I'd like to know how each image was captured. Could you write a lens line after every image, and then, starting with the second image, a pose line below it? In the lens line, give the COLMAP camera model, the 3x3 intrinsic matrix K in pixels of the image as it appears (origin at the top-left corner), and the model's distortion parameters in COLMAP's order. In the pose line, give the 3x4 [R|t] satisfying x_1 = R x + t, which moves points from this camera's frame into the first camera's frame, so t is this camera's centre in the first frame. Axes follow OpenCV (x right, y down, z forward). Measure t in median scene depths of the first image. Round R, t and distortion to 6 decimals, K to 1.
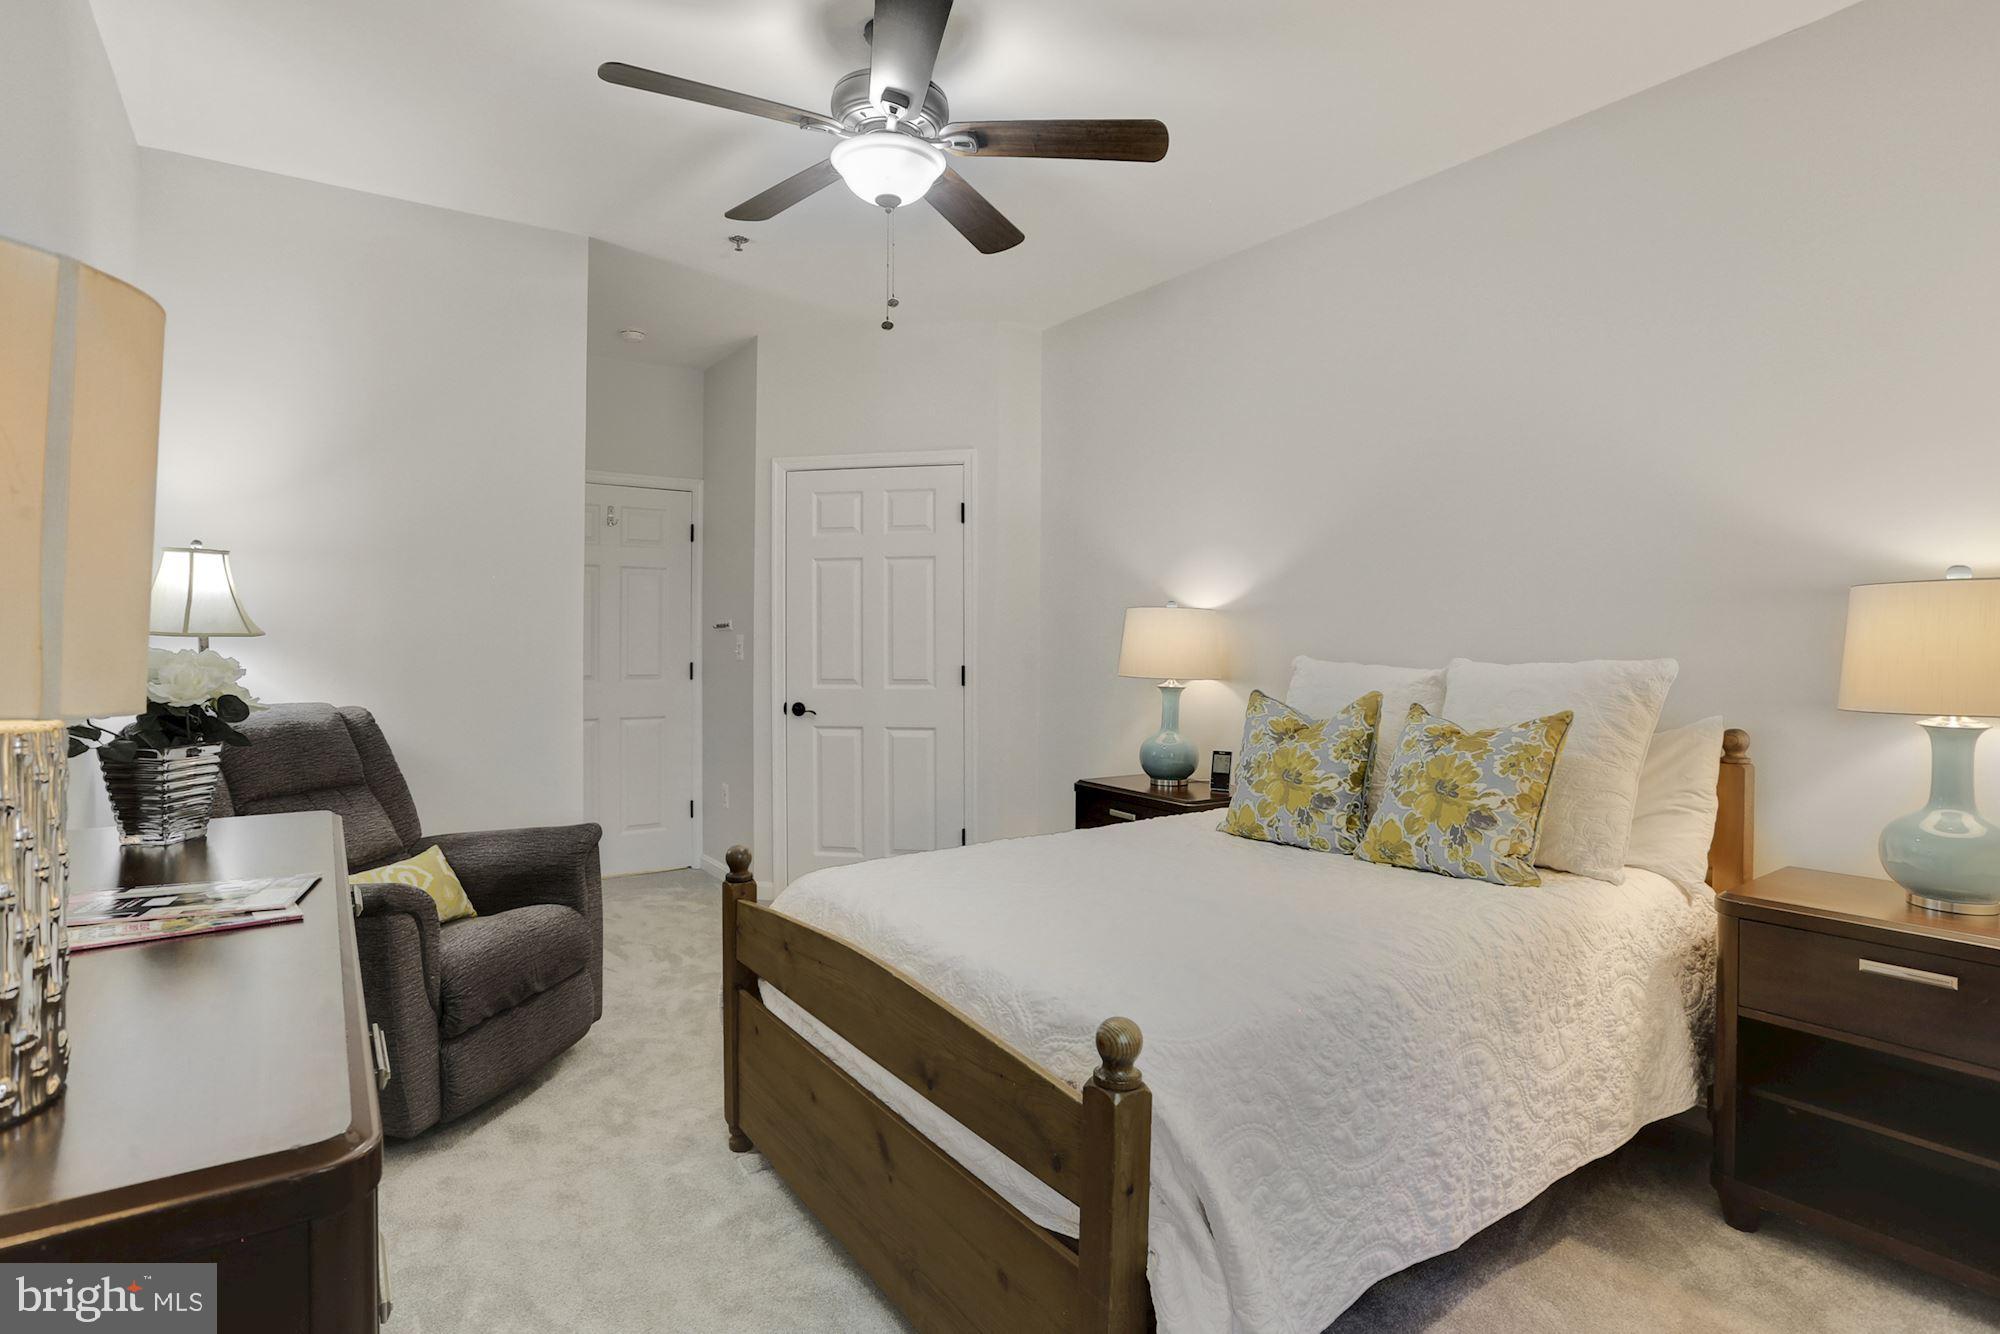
lens RADIAL K [[949.9, 0, 995.4], [0, 949.9, 643.2], [0, 0, 1]] dist [-0.038020, 0.010762]
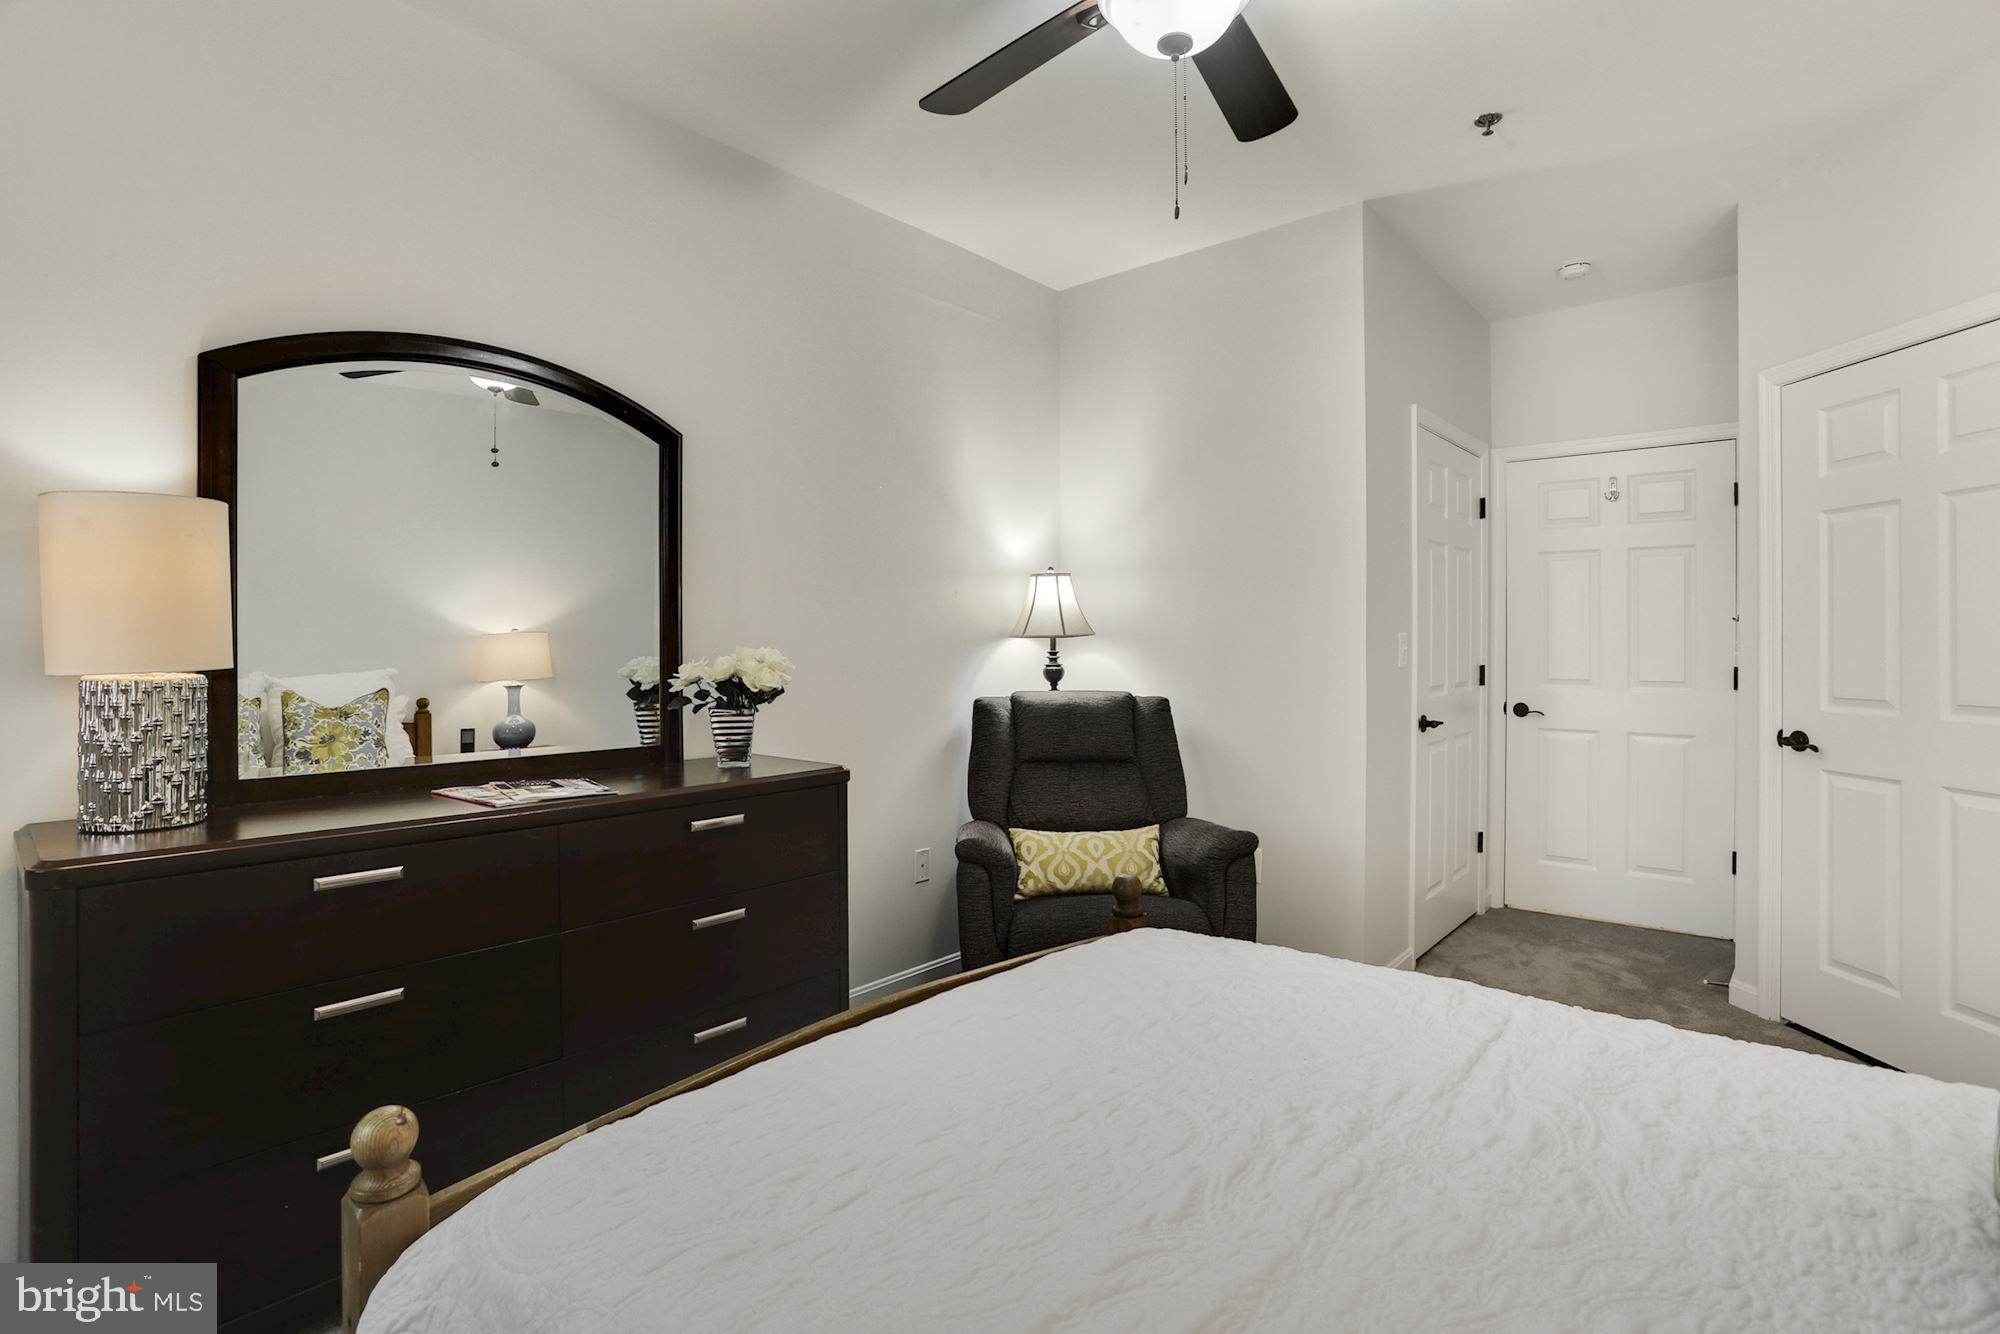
lens RADIAL K [[949.9, 0, 995.4], [0, 949.9, 643.2], [0, 0, 1]] dist [-0.038020, 0.010762]
pose [[0.305475, -0.001596, -0.952199, 0.242105], [-0.000163, 0.999998, -0.001728, 0.002363], [0.952200, 0.000683, 0.305474, 0.273875]]
